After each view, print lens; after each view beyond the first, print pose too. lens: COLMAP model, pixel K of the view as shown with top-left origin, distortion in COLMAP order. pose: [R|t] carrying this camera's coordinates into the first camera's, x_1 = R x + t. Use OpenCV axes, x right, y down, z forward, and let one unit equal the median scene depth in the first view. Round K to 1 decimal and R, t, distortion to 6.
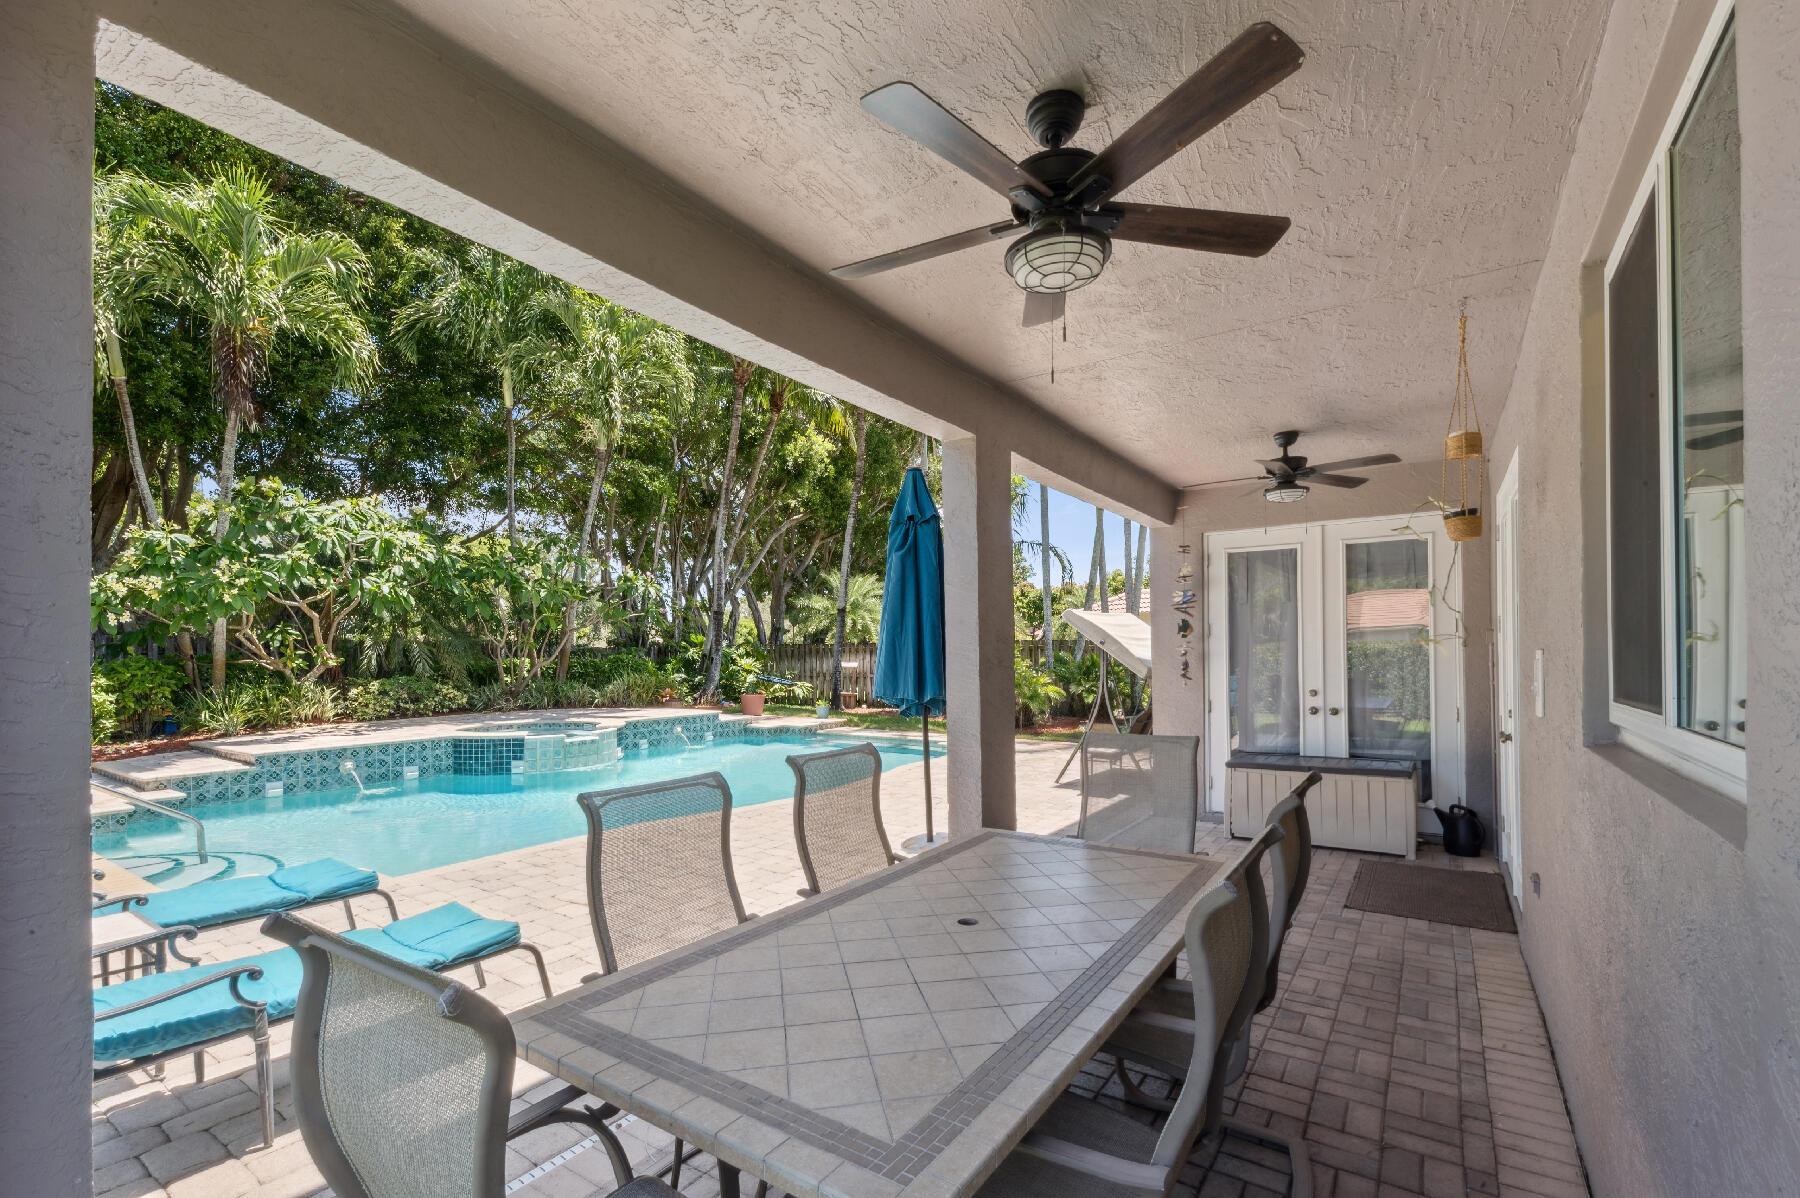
lens RADIAL K [[797.2, 0, 900.6], [0, 797.2, 662.0], [0, 0, 1]] dist [-0.001280, -0.000215]
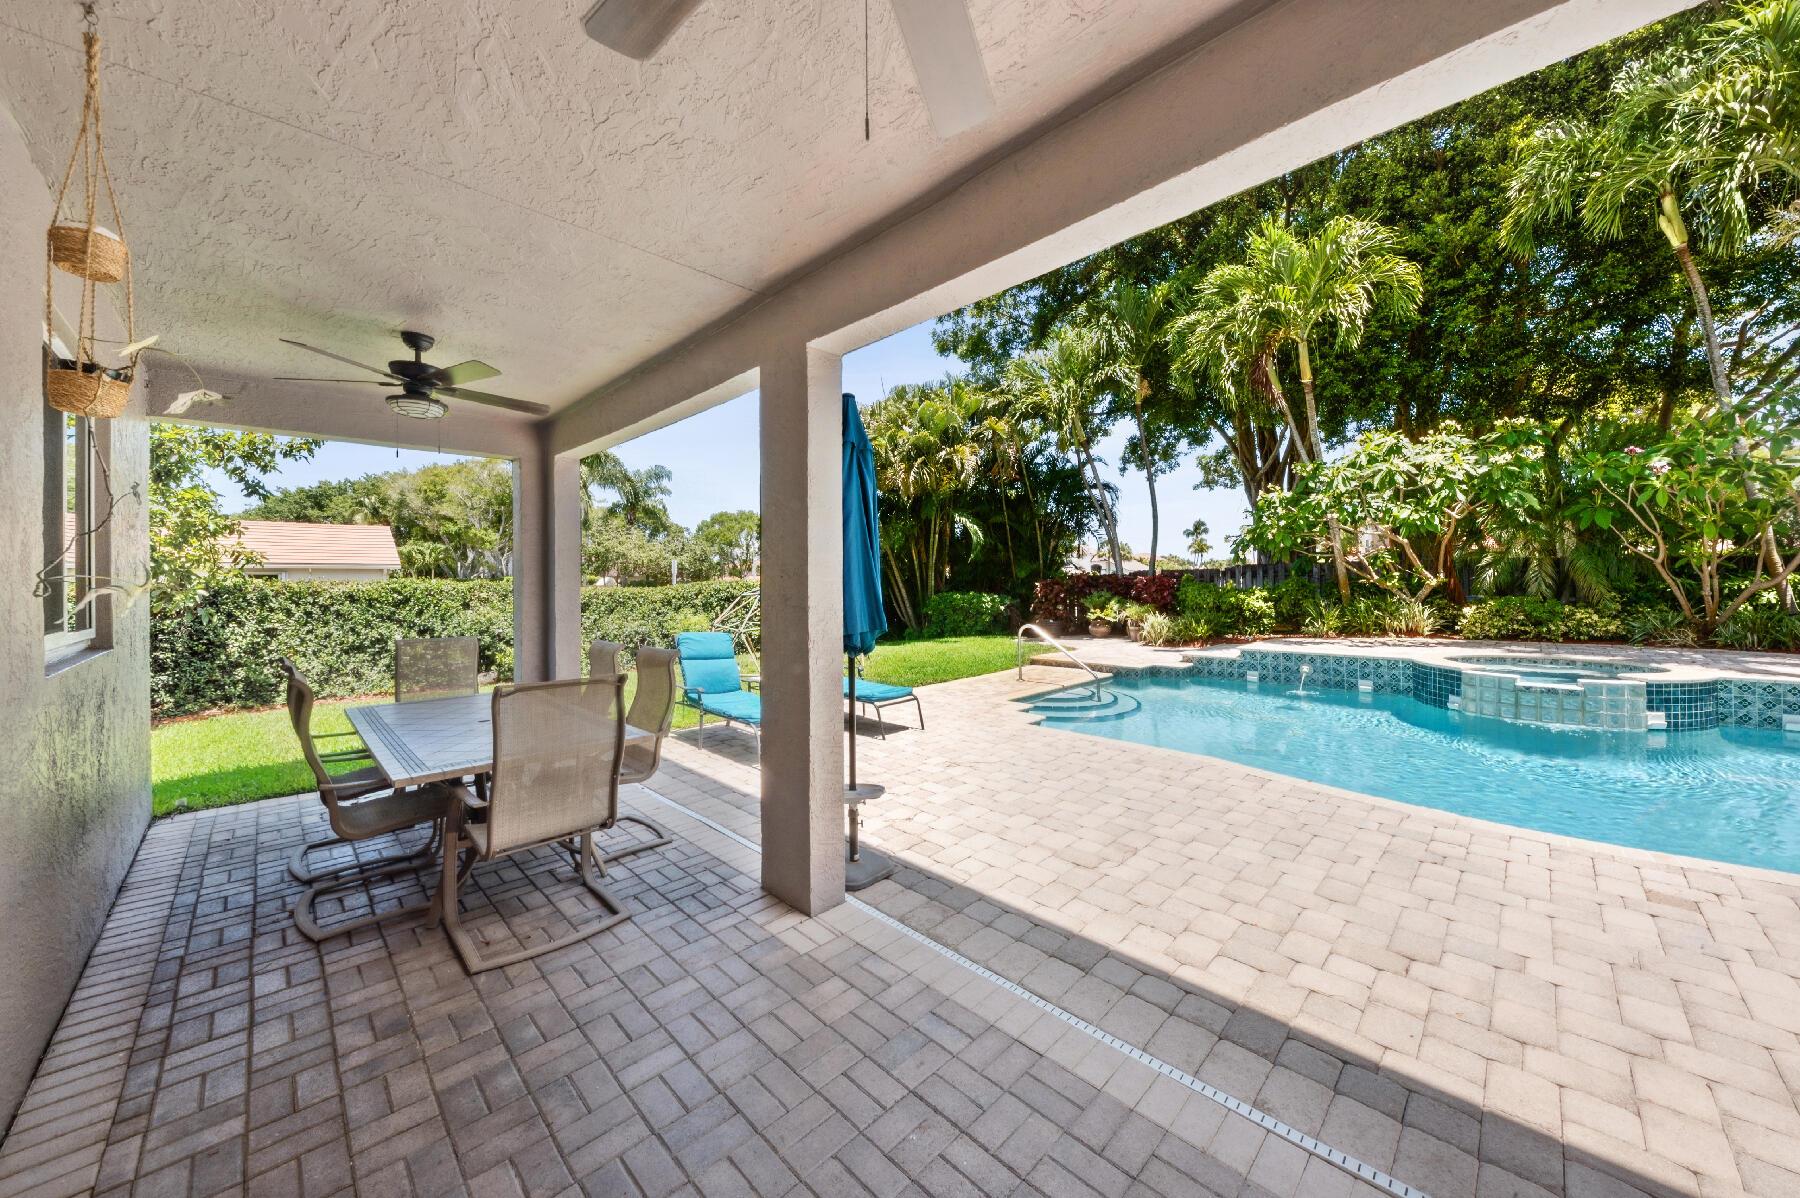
lens RADIAL K [[629.2, 0, 900.0], [0, 629.2, 599.0], [0, 0, 1]] dist [-0.014166, -0.000018]
pose [[-0.183136, 0.038169, -0.982346, 0.347210], [0.002166, 0.999259, 0.038422, -0.014204], [0.983085, 0.004909, -0.183083, 0.560973]]
